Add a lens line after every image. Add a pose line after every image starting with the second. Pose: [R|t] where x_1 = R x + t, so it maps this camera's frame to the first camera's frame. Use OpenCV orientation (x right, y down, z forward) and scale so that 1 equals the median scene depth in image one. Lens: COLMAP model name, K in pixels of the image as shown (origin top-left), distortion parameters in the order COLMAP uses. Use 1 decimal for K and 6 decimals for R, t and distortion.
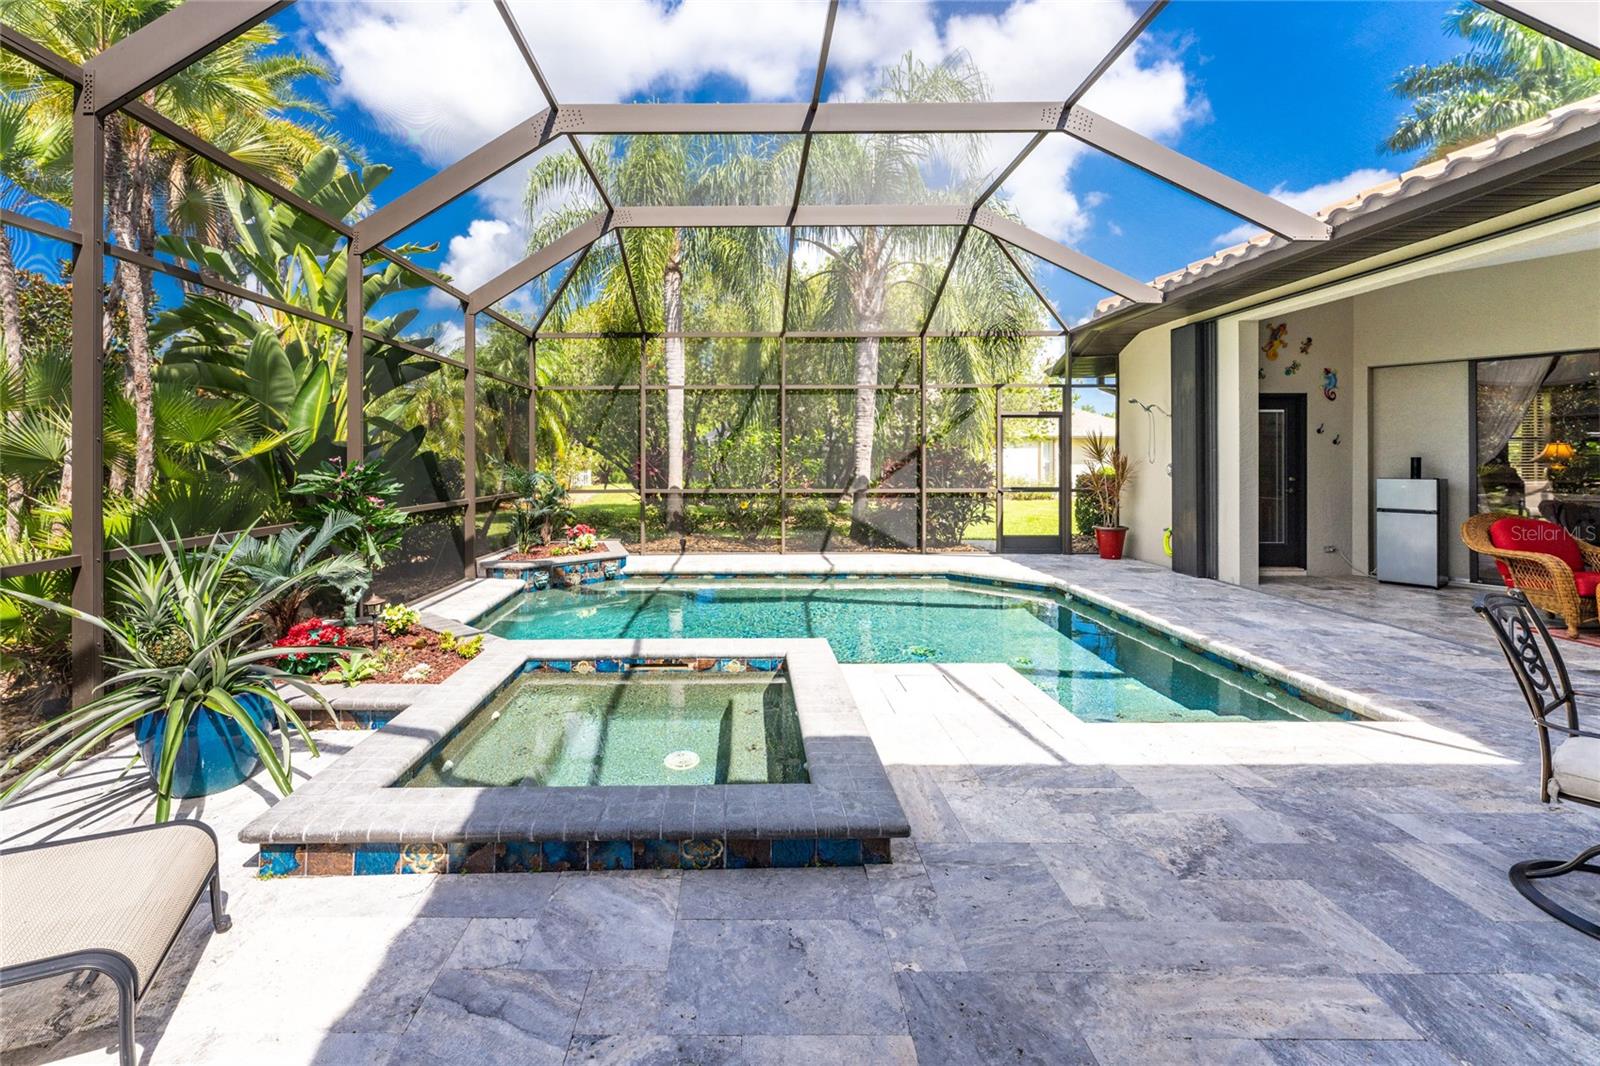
lens RADIAL K [[640.4, 0, 754.1], [0, 640.4, 463.5], [0, 0, 1]] dist [0.000043, -0.000255]
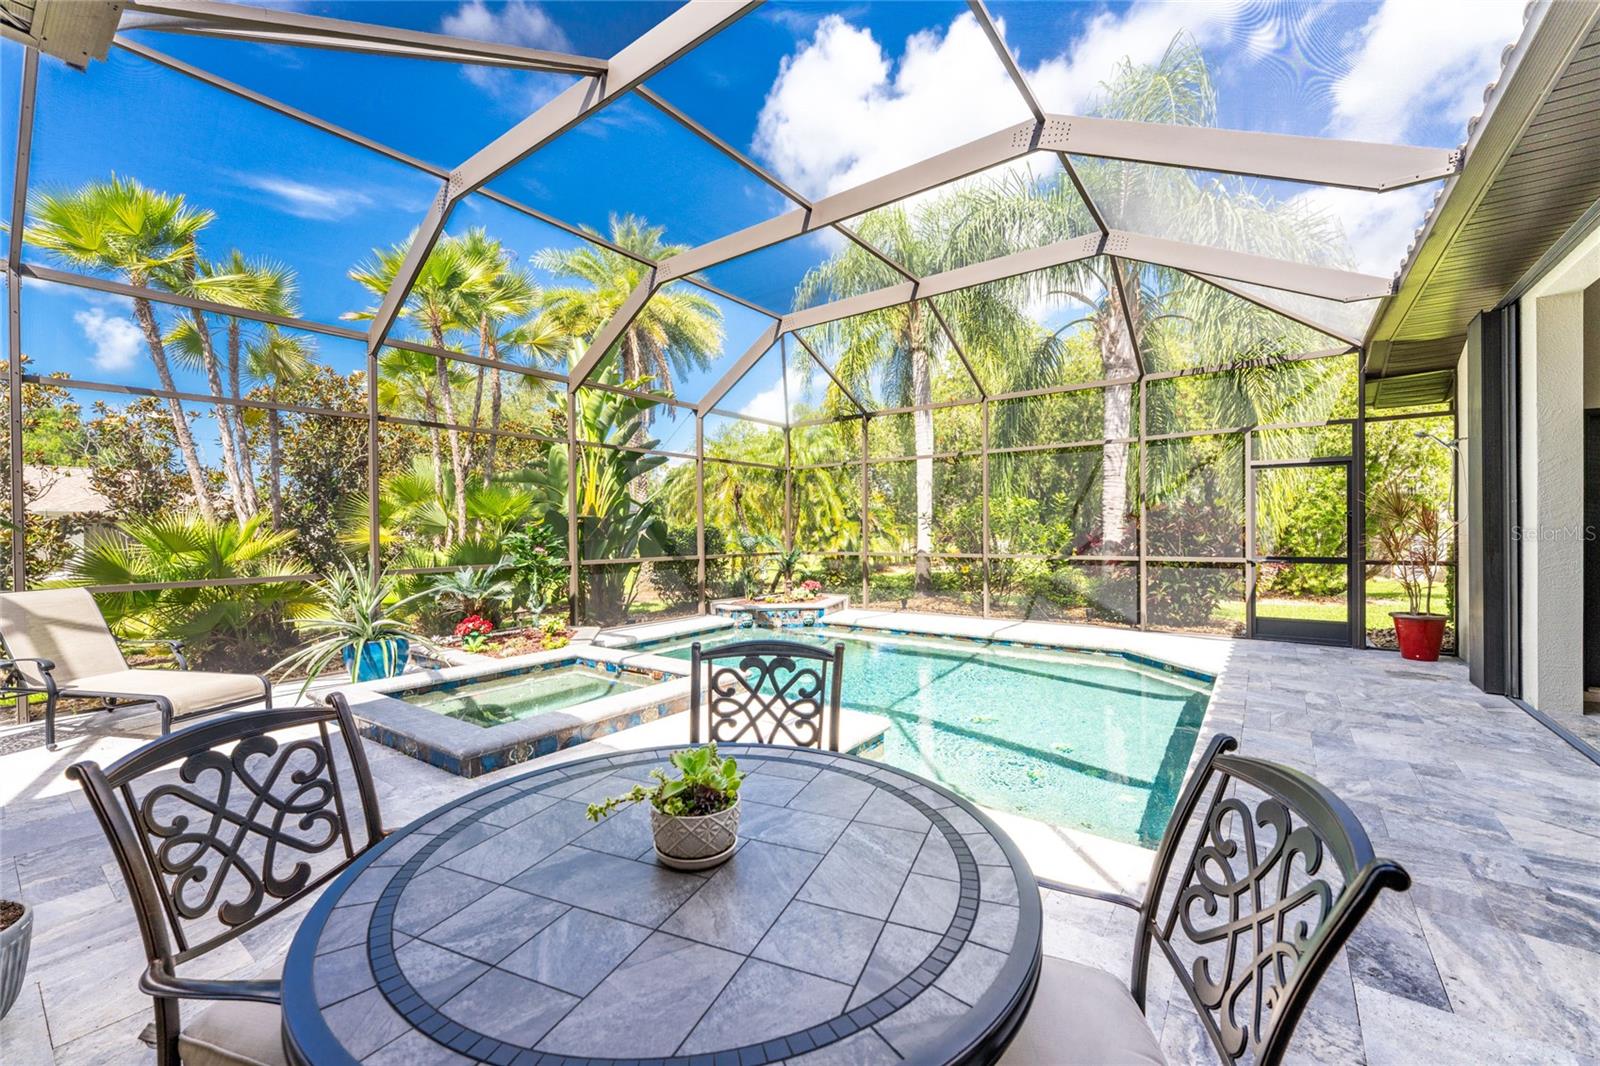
lens RADIAL K [[639.7, 0, 830.1], [0, 639.7, 537.0], [0, 0, 1]] dist [0.009503, 0.000103]
pose [[0.809332, -0.000696, -0.587351, 0.493094], [0.005149, 0.999969, 0.005911, 0.007245], [0.587329, -0.007809, 0.809311, 0.052770]]
